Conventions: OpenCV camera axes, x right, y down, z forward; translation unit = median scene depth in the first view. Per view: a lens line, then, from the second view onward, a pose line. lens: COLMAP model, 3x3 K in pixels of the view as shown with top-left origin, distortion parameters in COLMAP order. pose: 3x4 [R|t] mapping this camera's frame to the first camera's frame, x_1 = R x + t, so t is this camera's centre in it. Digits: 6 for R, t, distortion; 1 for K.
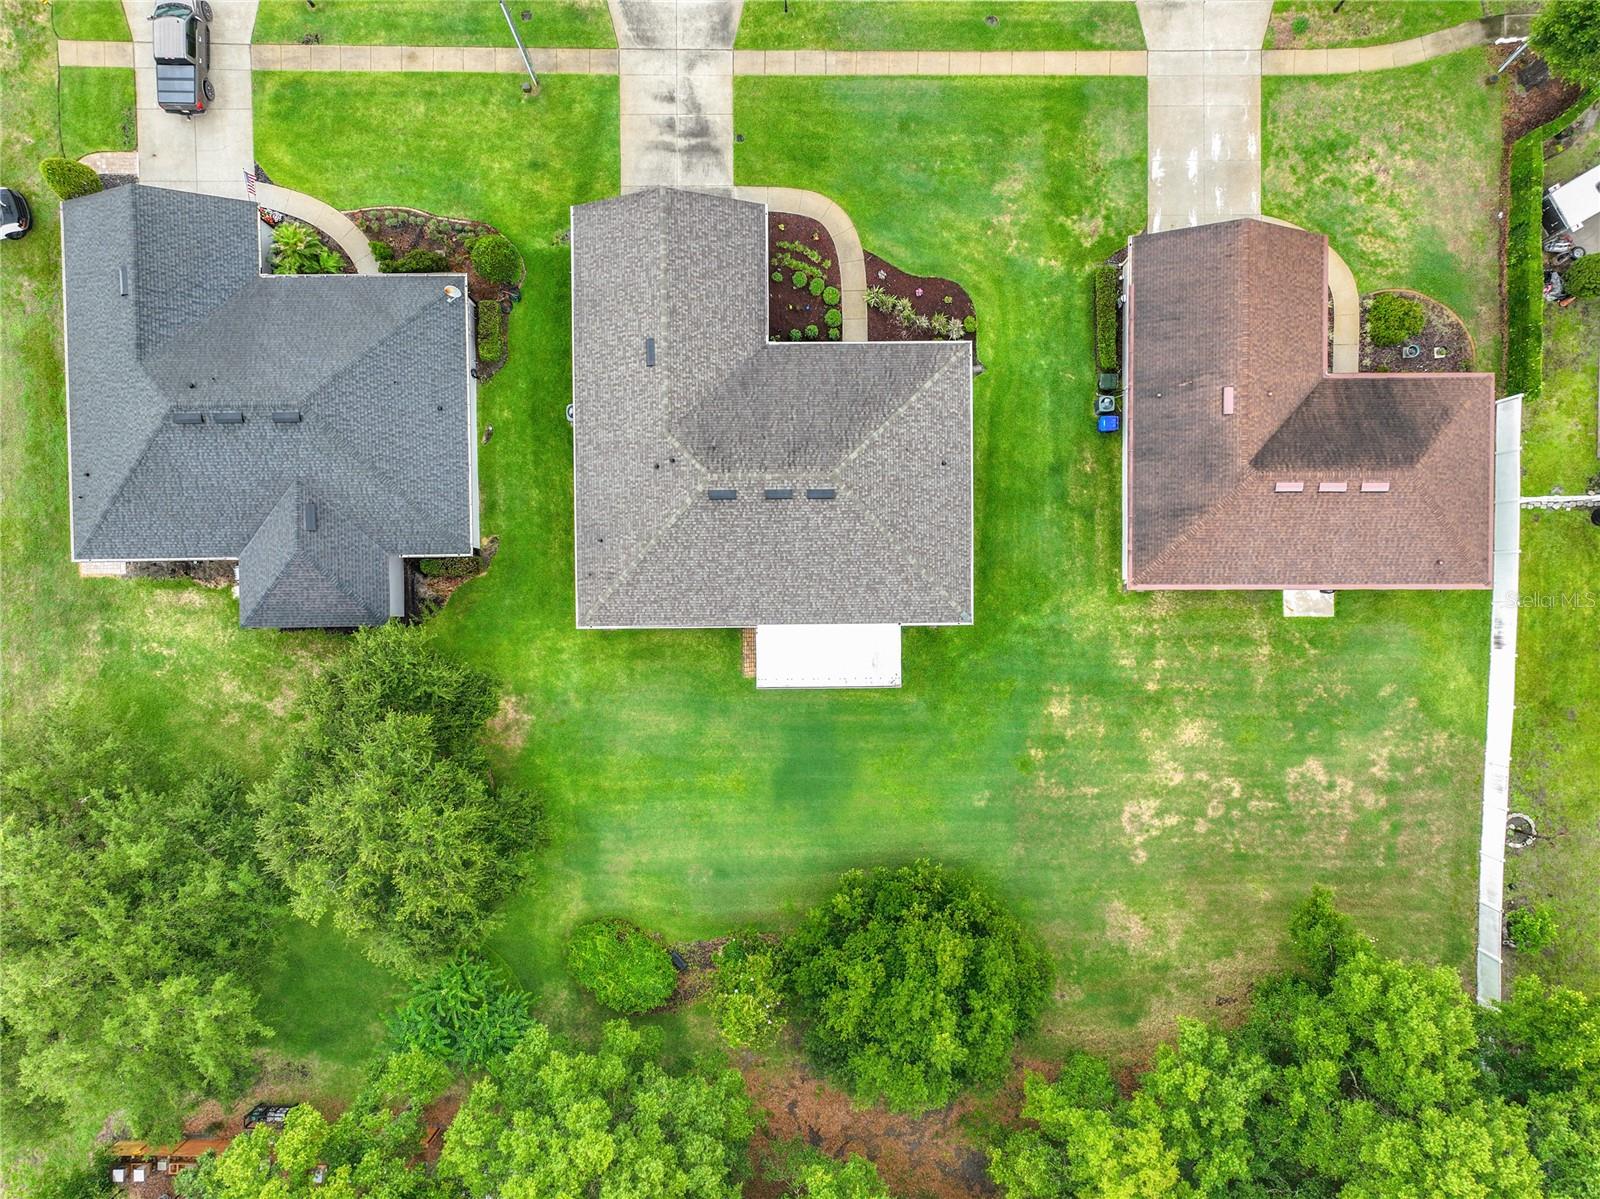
lens RADIAL K [[1155.6, 0, 801.0], [0, 1155.6, 610.1], [0, 0, 1]] dist [0.000187, 0.019927]
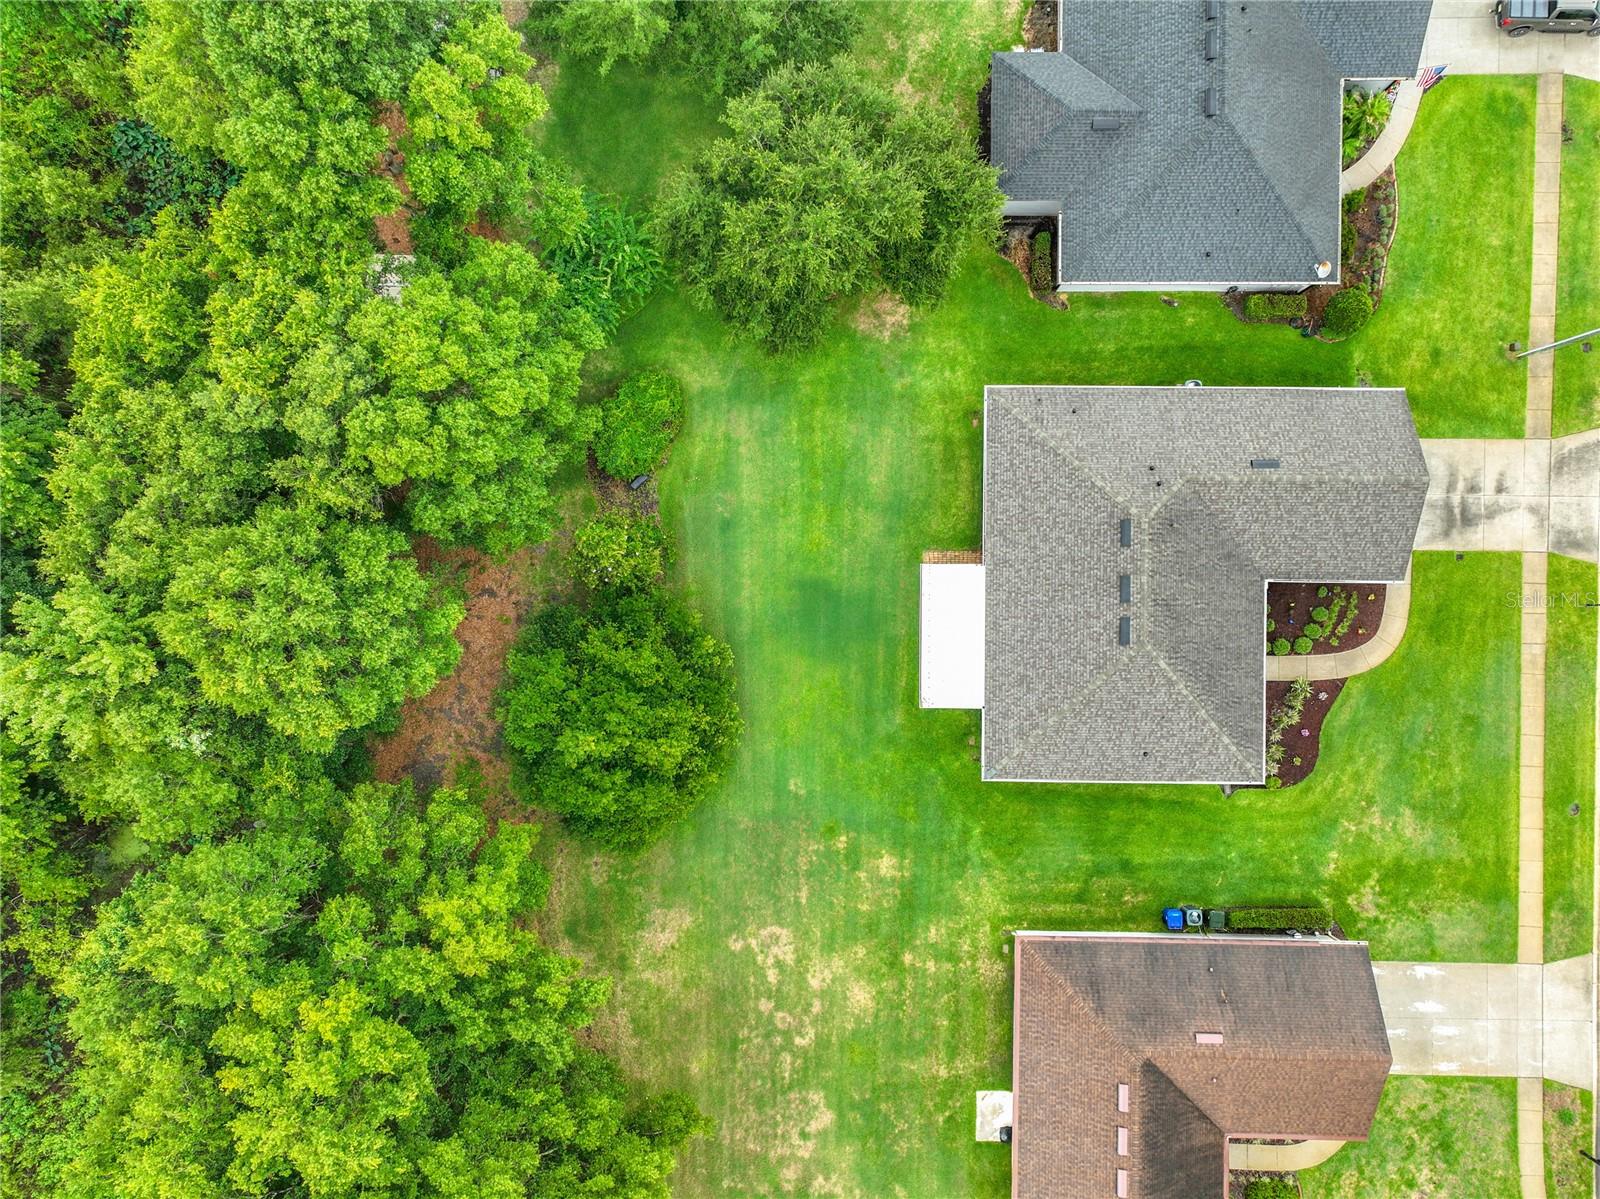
lens RADIAL K [[1155.6, 0, 801.0], [0, 1155.6, 610.1], [0, 0, 1]] dist [0.000187, 0.019927]
pose [[-0.017789, 0.999832, -0.004326, 0.007829], [-0.999781, -0.017835, -0.010944, 0.177477], [-0.011020, 0.004130, 0.999931, -0.002740]]
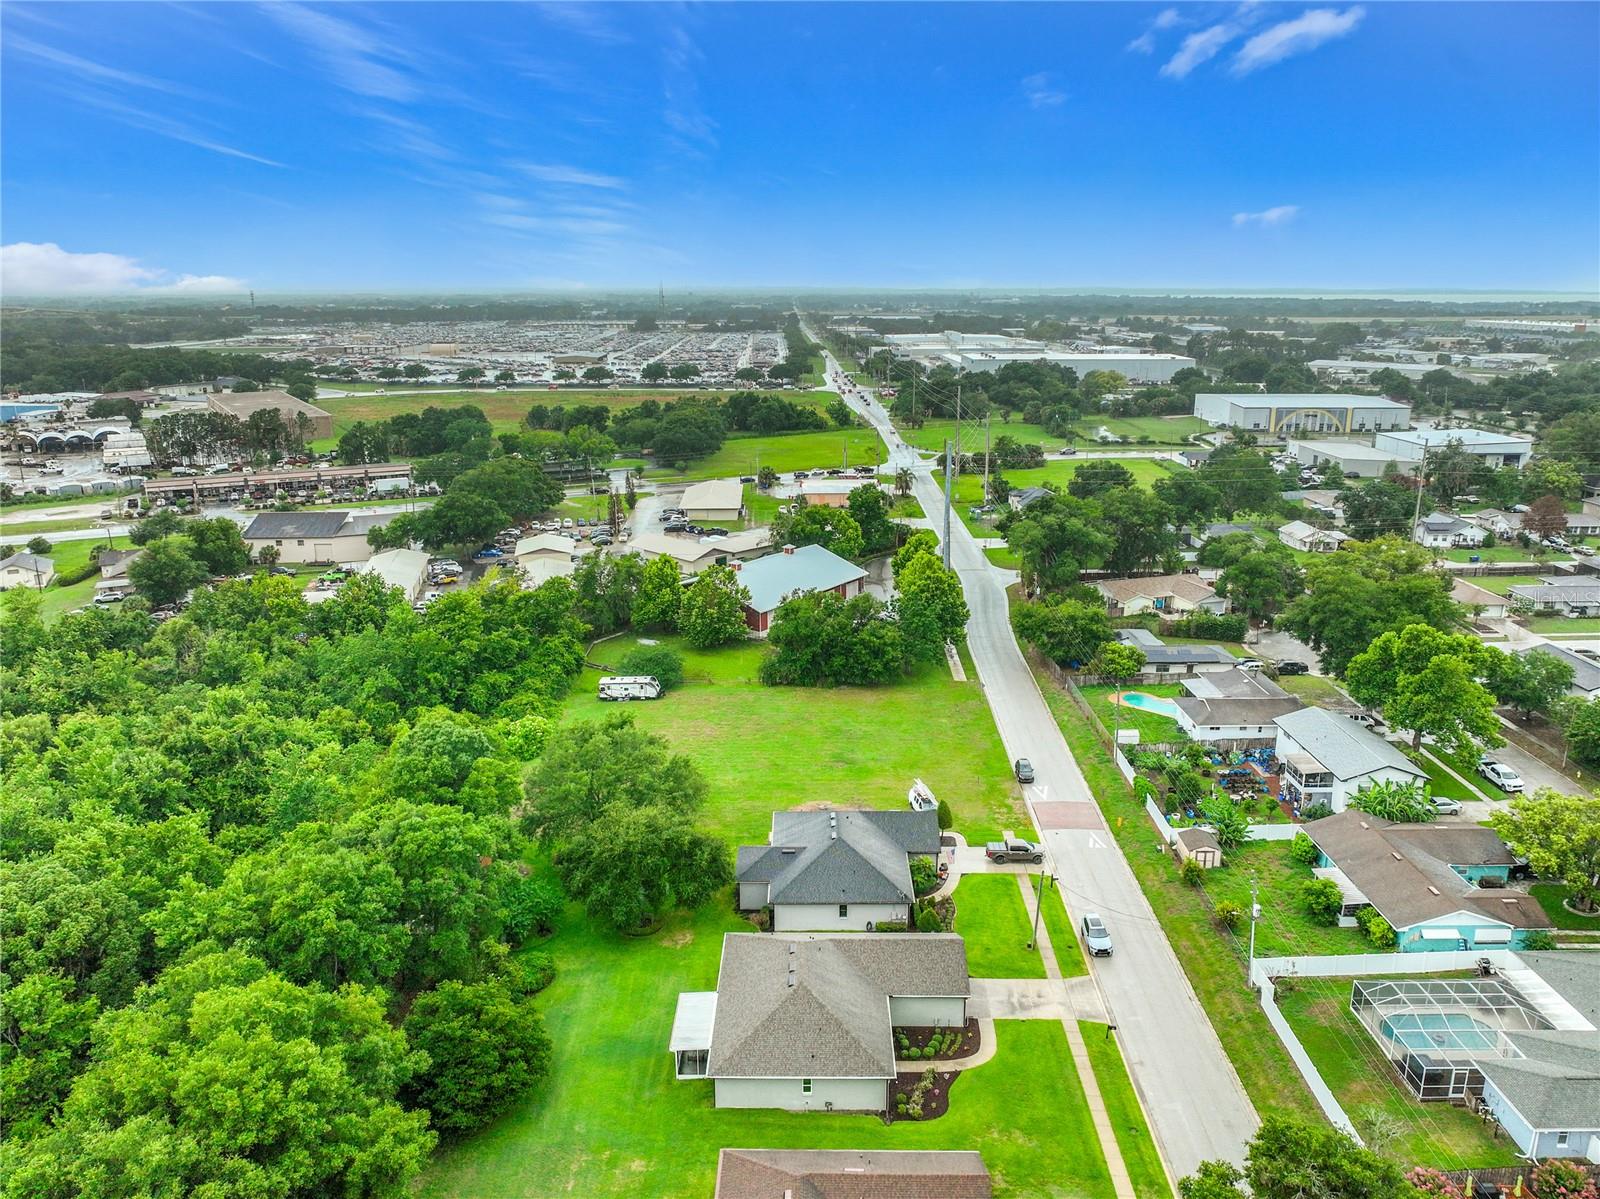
lens RADIAL K [[1155.6, 0, 801.0], [0, 1155.6, 610.1], [0, 0, 1]] dist [0.000187, 0.019927]
pose [[-0.020683, 0.268096, -0.963170, 1.356449], [-0.999687, -0.019087, 0.016155, -0.115288], [-0.014053, 0.963203, 0.268406, 0.021504]]
